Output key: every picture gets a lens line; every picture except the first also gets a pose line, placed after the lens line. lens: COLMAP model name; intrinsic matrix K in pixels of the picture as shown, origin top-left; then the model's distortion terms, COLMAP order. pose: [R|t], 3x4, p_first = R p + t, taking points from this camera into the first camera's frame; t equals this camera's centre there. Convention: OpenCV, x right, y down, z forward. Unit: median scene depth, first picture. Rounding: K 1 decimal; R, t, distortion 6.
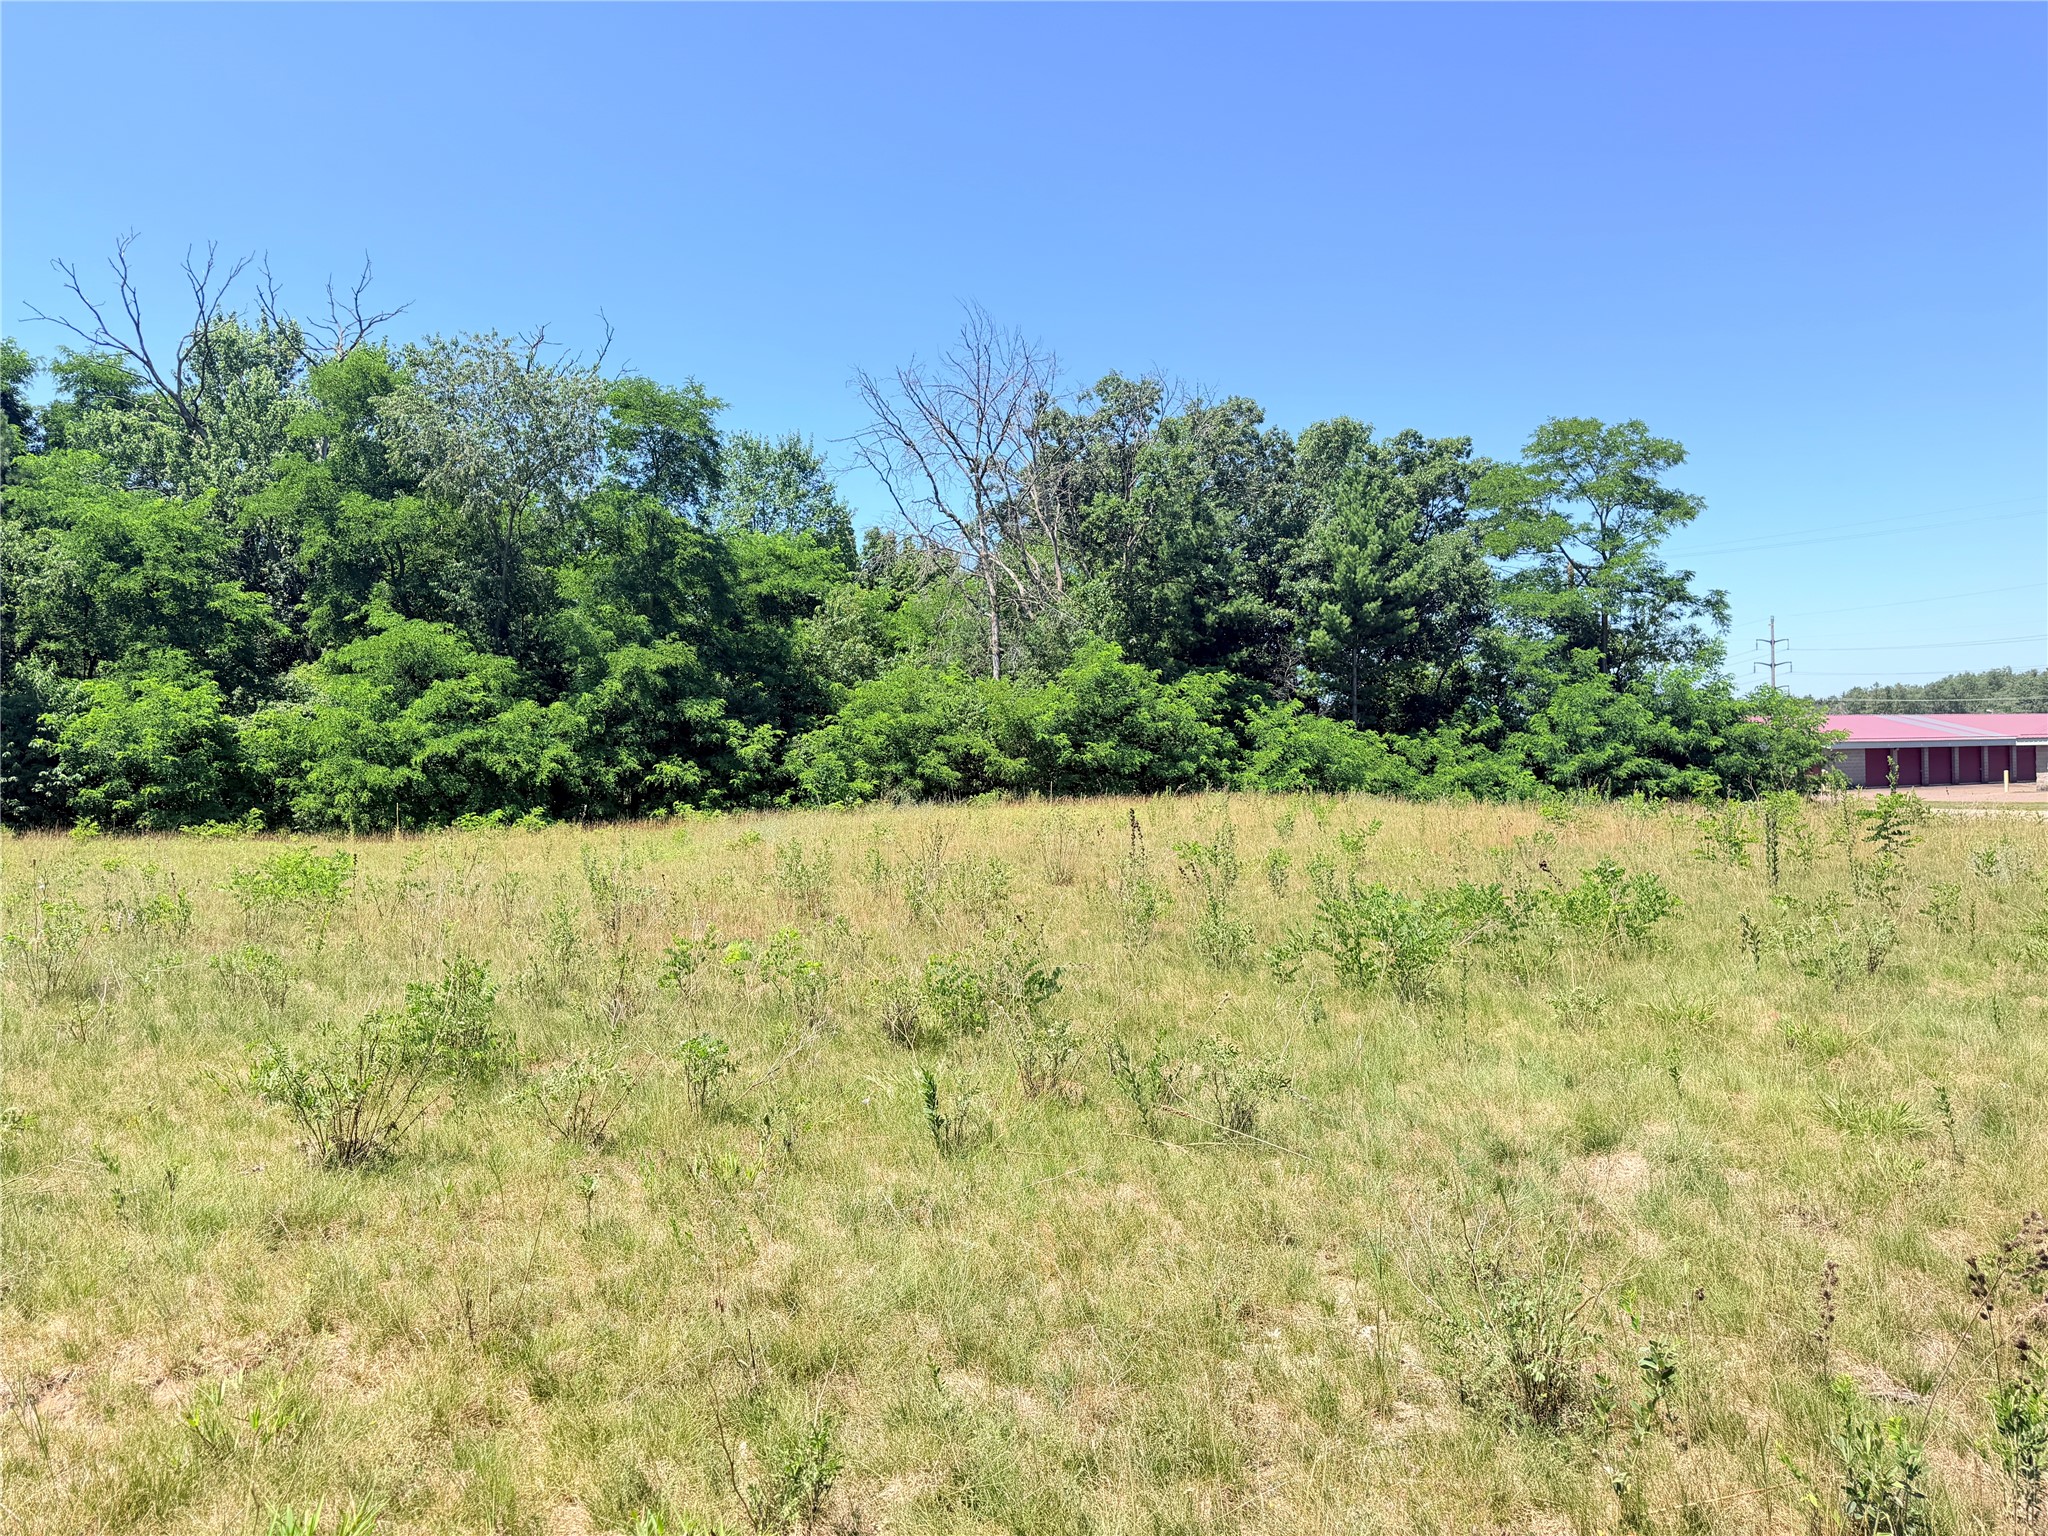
lens RADIAL K [[1411.7, 0, 1018.3], [0, 1411.7, 769.2], [0, 0, 1]] dist [0.049768, -0.084247]
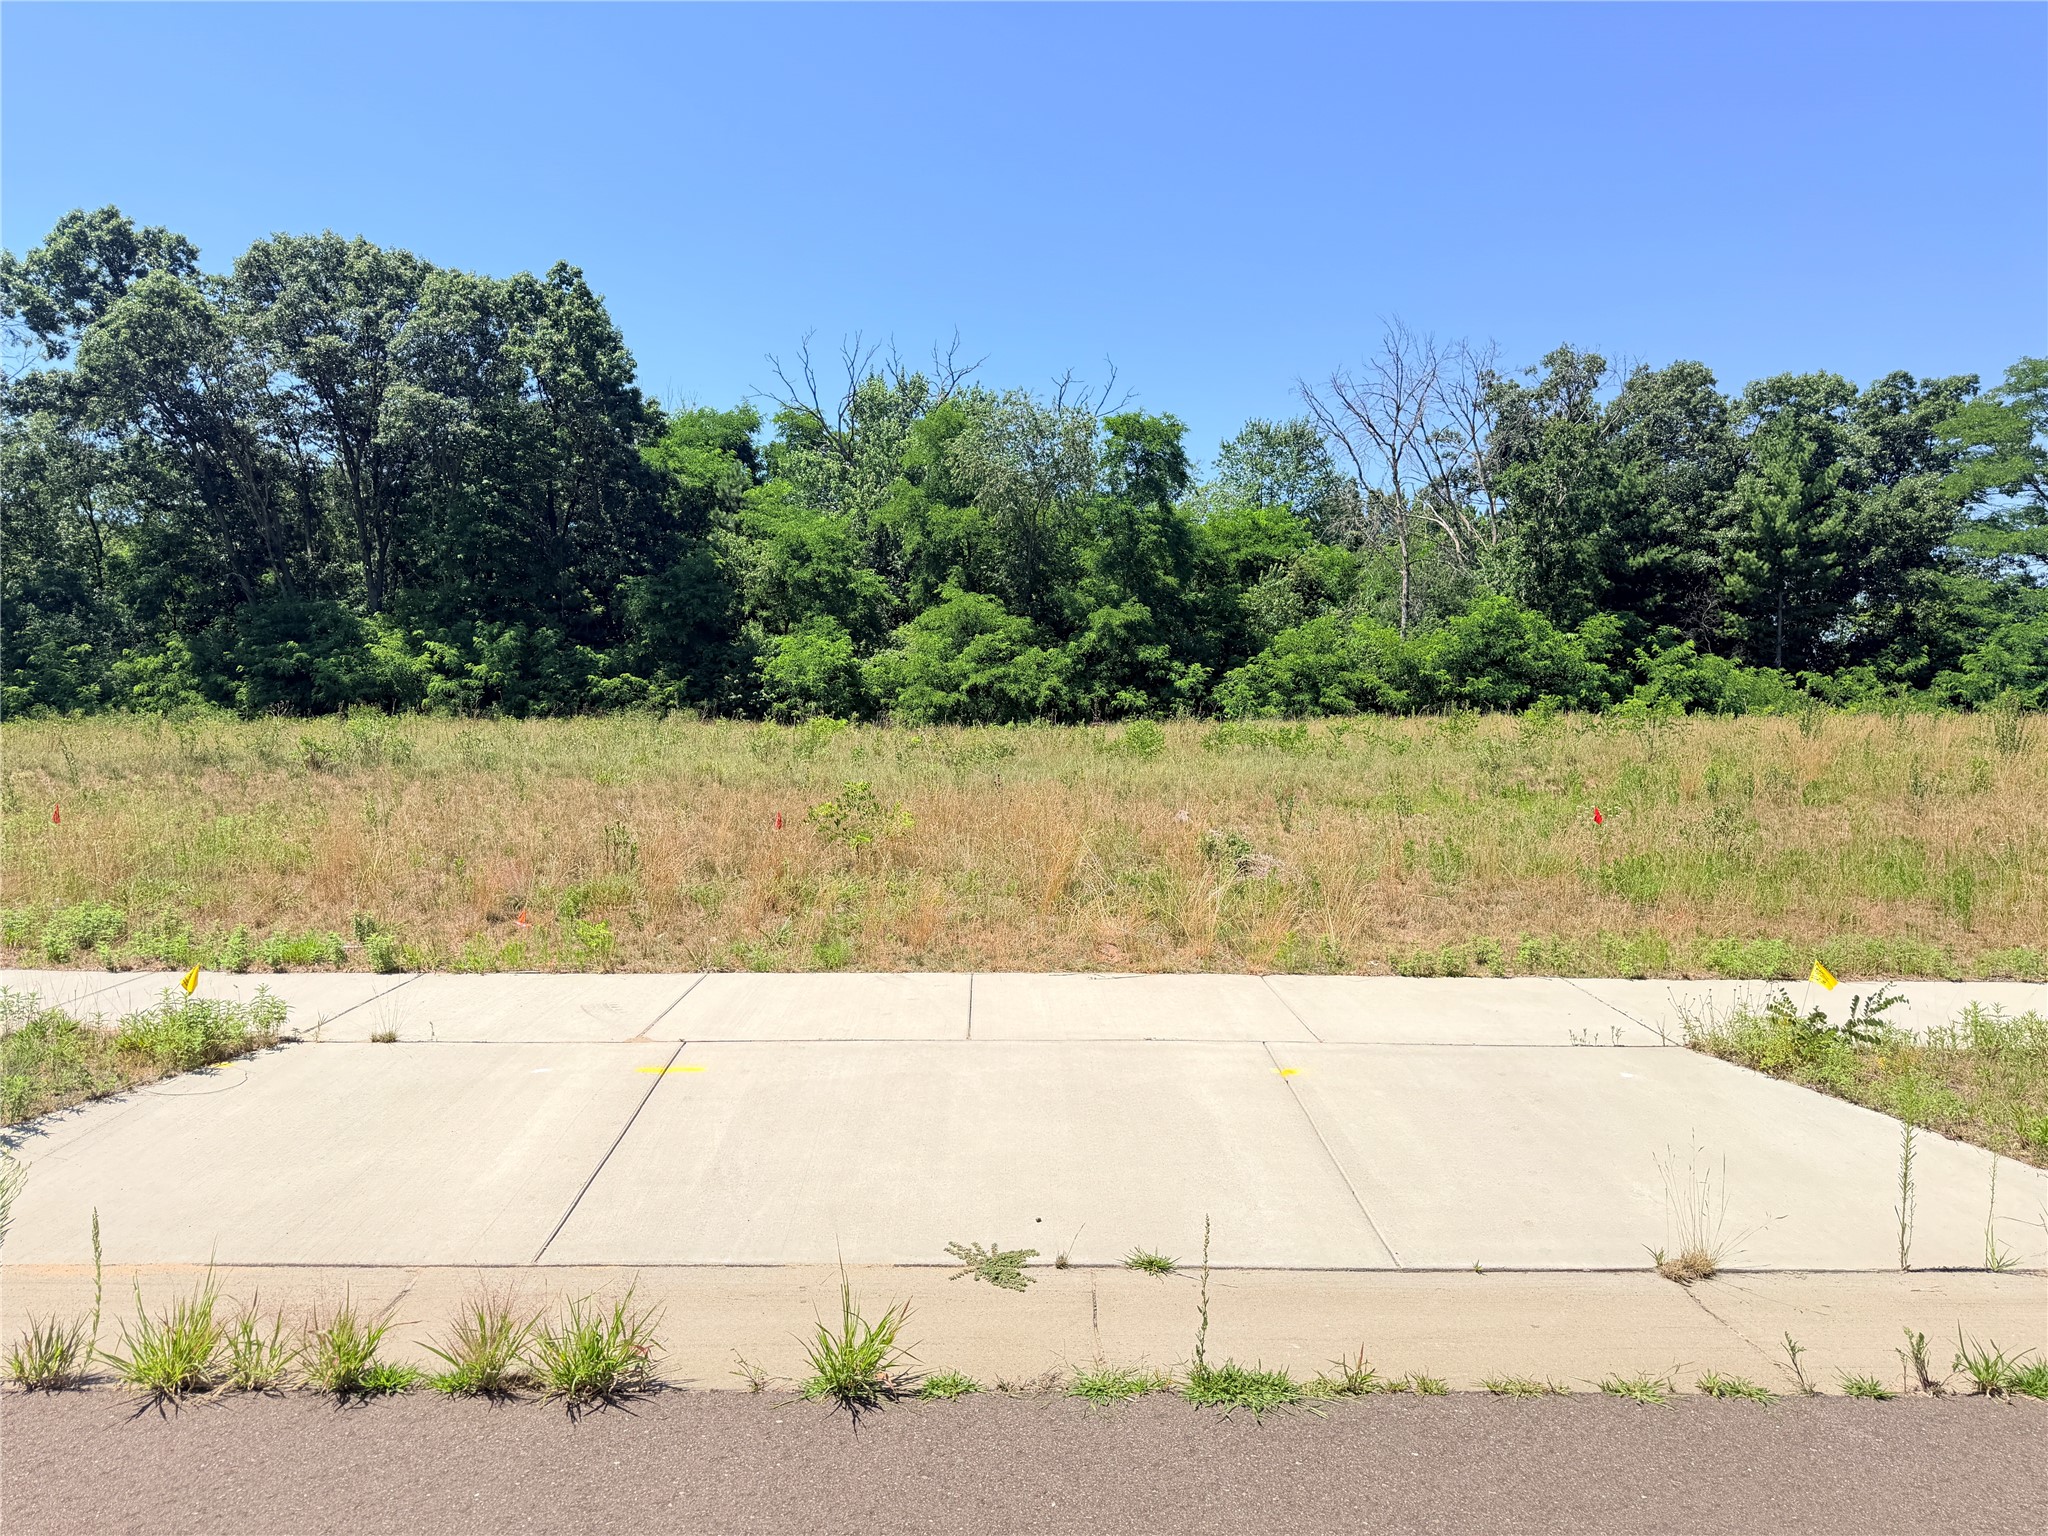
lens RADIAL K [[1411.7, 0, 1009.3], [0, 1411.7, 787.7], [0, 0, 1]] dist [0.049768, -0.084247]
pose [[0.901334, 0.036644, -0.431572, 0.232819], [-0.013702, 0.998328, 0.056149, 0.012628], [0.432908, -0.044695, 0.900329, -0.284759]]
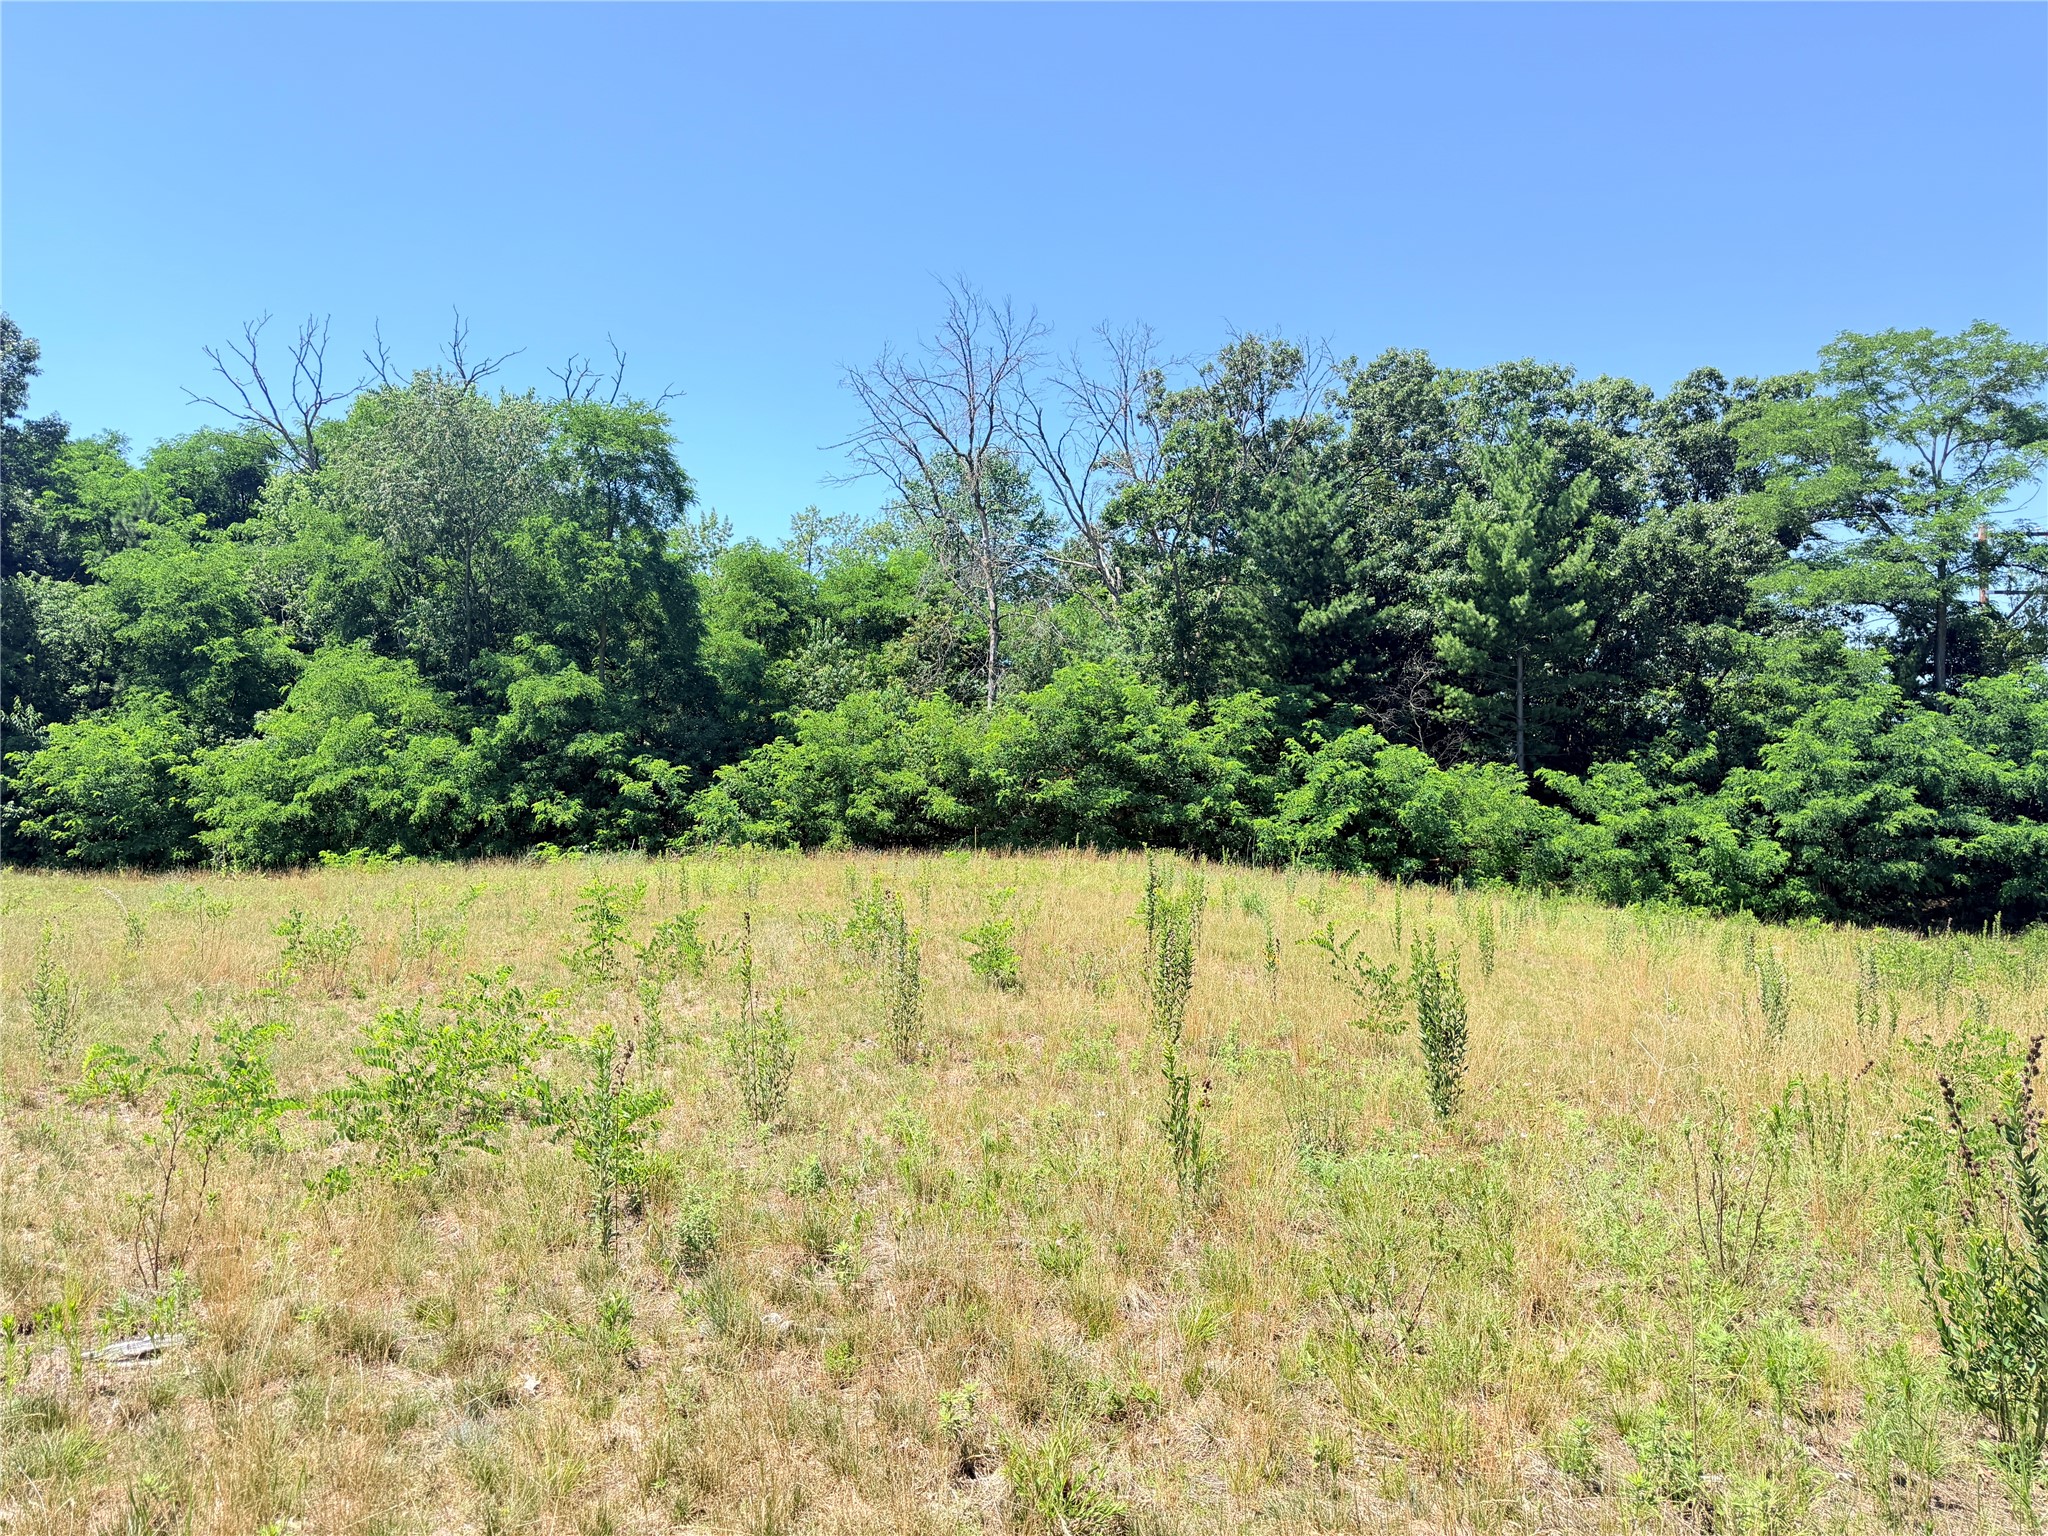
lens RADIAL K [[1411.7, 0, 1040.4], [0, 1411.7, 777.6], [0, 0, 1]] dist [0.049768, -0.084247]
pose [[0.911440, 0.006942, -0.411375, 0.405880], [-0.010247, 0.999931, -0.005830, -0.016447], [0.411306, 0.009529, 0.911447, 0.247022]]
